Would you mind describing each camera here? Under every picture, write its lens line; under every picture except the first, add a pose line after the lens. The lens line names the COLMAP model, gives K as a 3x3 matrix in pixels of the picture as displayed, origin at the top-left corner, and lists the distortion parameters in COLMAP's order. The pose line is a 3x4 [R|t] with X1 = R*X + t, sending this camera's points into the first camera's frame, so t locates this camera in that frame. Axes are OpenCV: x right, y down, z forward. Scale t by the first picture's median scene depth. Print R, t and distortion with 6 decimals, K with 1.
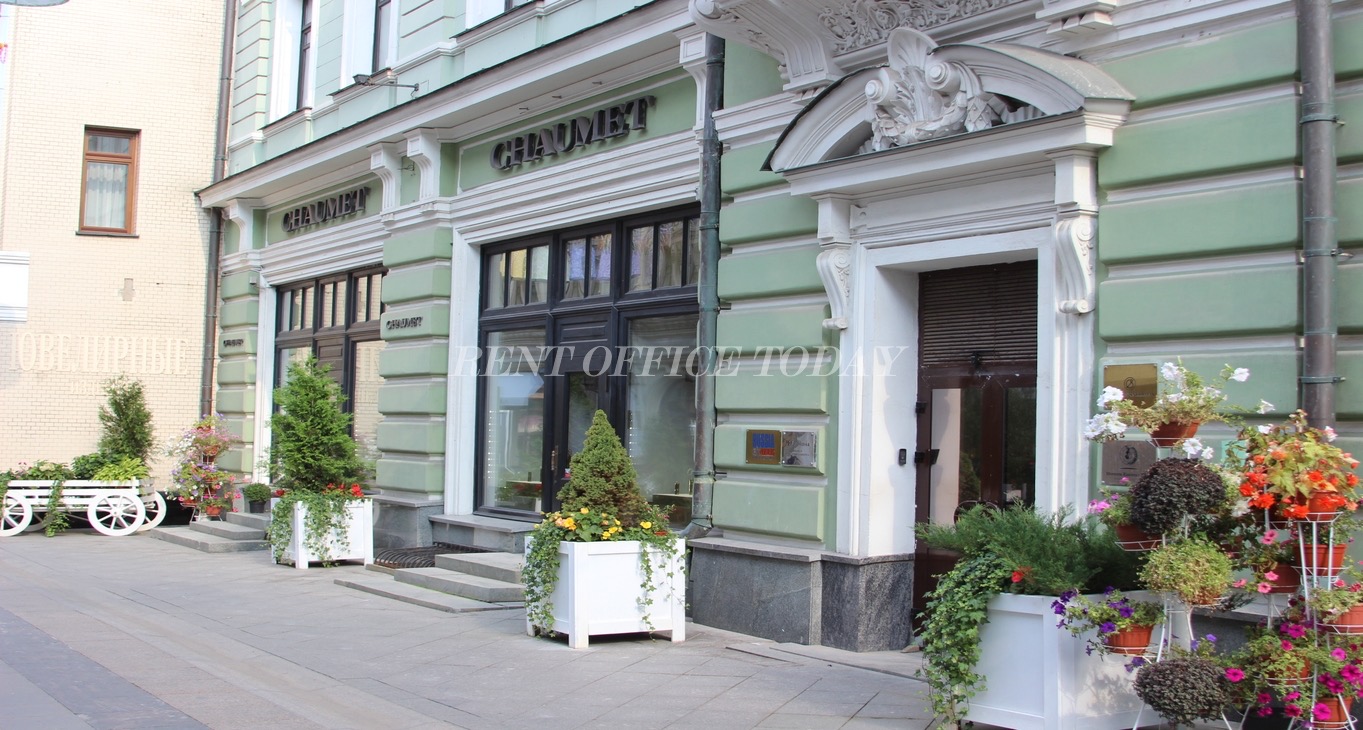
lens RADIAL K [[1681.8, 0, 681.9], [0, 1681.8, 354.7], [0, 0, 1]] dist [-0.121979, 0.000000]
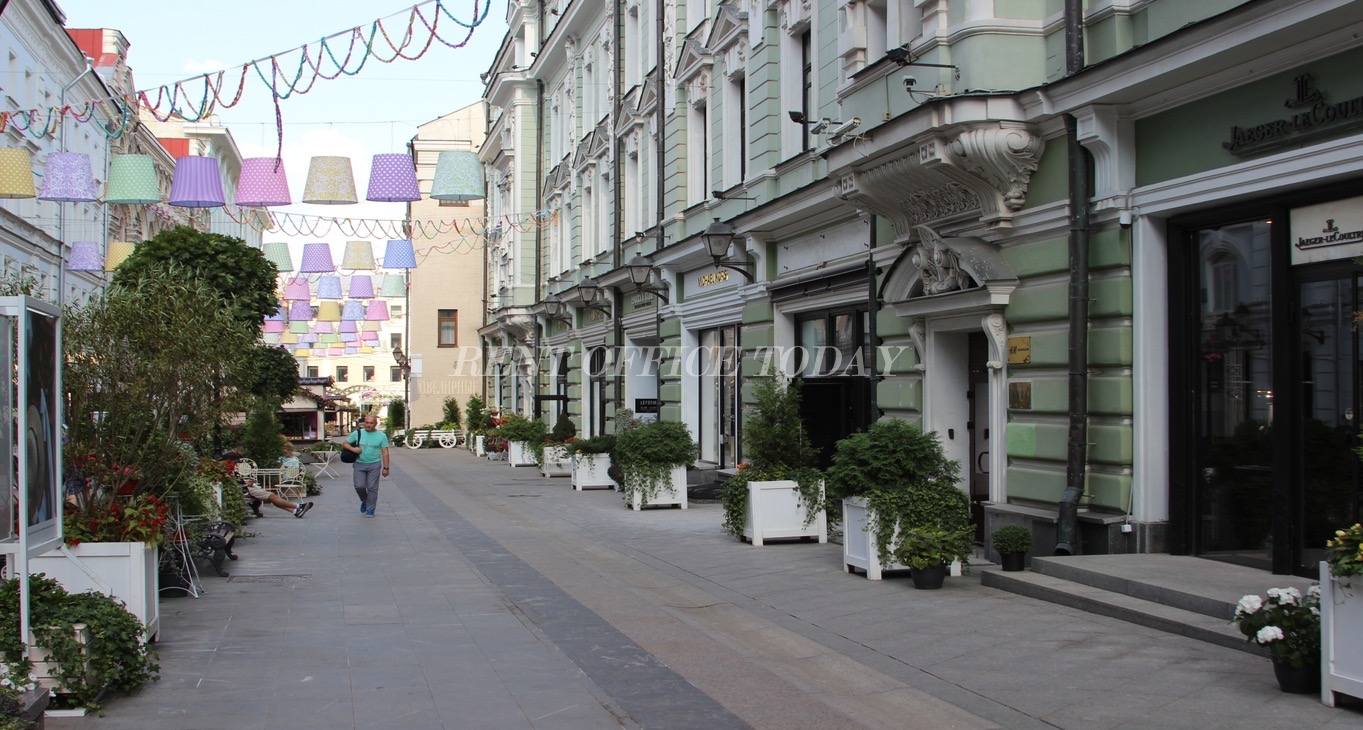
lens RADIAL K [[1681.8, 0, 679.6], [0, 1681.8, 363.0], [0, 0, 1]] dist [-0.121979, 0.000000]
pose [[0.947274, -0.017743, -0.319932, 1.005616], [0.016407, 0.999842, -0.006871, -0.017249], [0.320003, 0.001260, 0.947416, -1.701374]]
